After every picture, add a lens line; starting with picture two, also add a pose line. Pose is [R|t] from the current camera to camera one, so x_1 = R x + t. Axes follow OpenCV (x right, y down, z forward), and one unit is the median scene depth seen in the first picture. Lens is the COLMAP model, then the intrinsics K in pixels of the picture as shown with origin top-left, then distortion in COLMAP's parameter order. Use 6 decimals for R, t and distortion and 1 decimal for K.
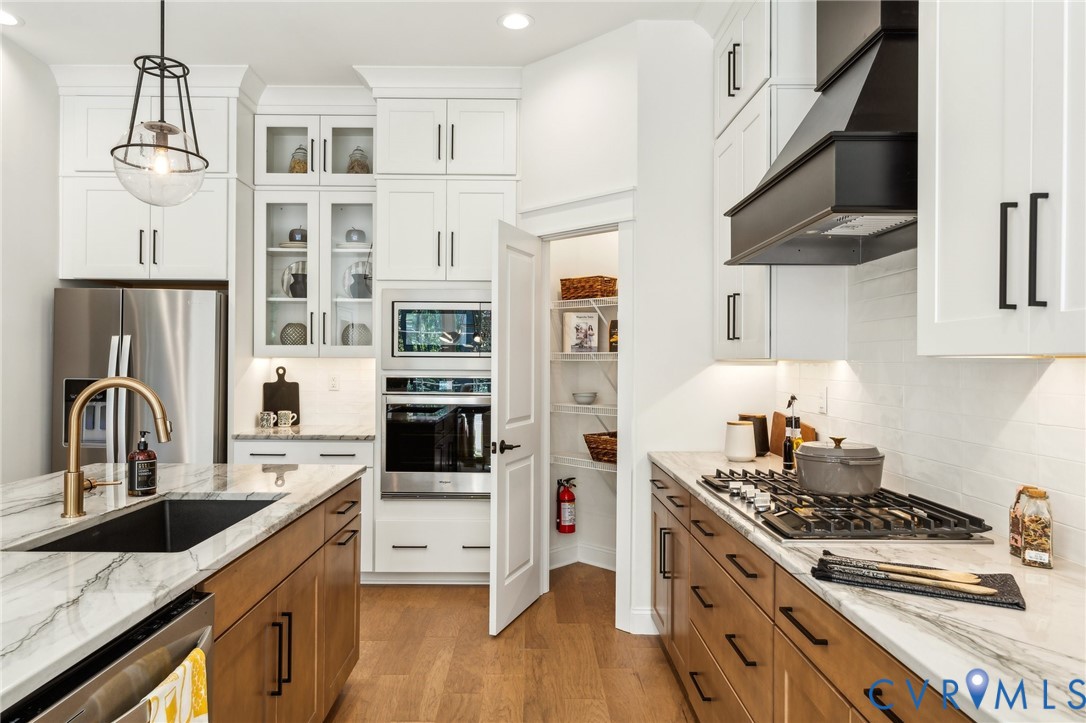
lens RADIAL K [[705.7, 0, 542.1], [0, 705.7, 357.6], [0, 0, 1]] dist [-0.010966, -0.001896]
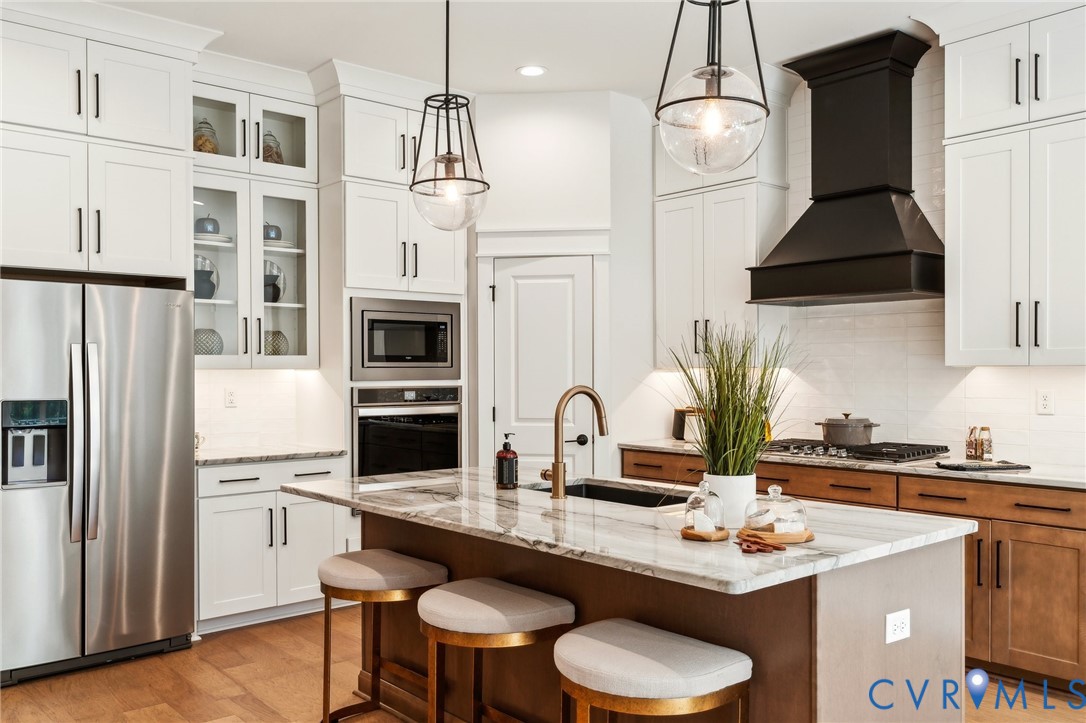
lens RADIAL K [[891.2, 0, 543.3], [0, 891.2, 365.1], [0, 0, 1]] dist [-0.005892, -0.003151]
pose [[0.764996, -0.005550, 0.644011, -0.808442], [0.004556, 0.999984, 0.003205, -0.007350], [-0.644019, 0.000482, 0.765010, -0.091821]]
